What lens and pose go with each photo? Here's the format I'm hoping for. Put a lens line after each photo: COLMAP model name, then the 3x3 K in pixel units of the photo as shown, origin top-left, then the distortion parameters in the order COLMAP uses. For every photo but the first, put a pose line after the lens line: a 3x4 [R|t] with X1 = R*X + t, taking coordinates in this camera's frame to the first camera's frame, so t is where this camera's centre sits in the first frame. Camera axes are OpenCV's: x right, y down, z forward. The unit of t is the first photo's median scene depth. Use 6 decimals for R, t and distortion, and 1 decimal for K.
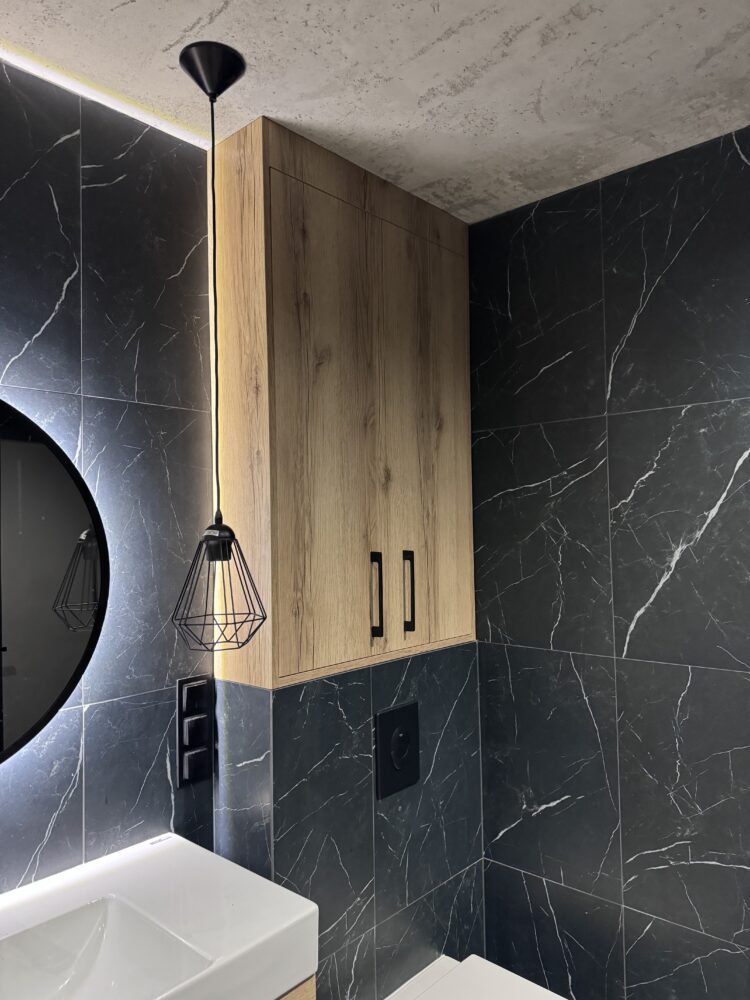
lens RADIAL K [[706.5, 0, 384.2], [0, 706.5, 495.3], [0, 0, 1]] dist [0.062542, -0.074982]
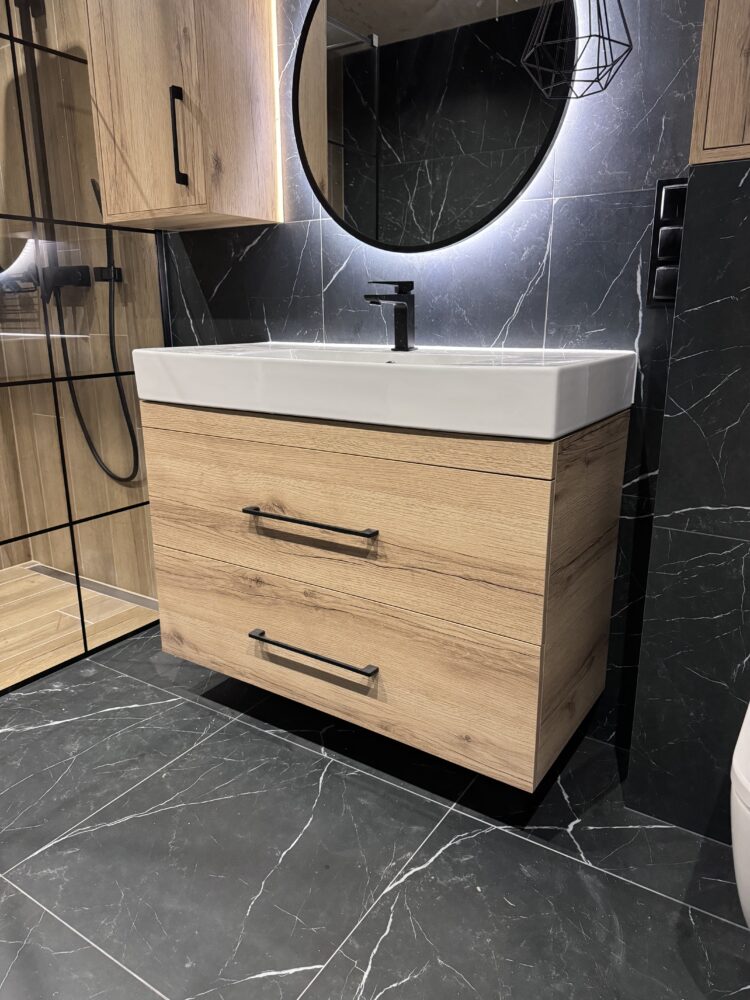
lens RADIAL K [[706.5, 0, 373.3], [0, 706.5, 506.8], [0, 0, 1]] dist [0.062542, -0.074982]
pose [[0.128715, 0.274846, -0.952834, 0.604849], [0.043515, 0.958335, 0.282312, 0.374642], [0.990726, -0.077801, 0.111393, 0.515002]]
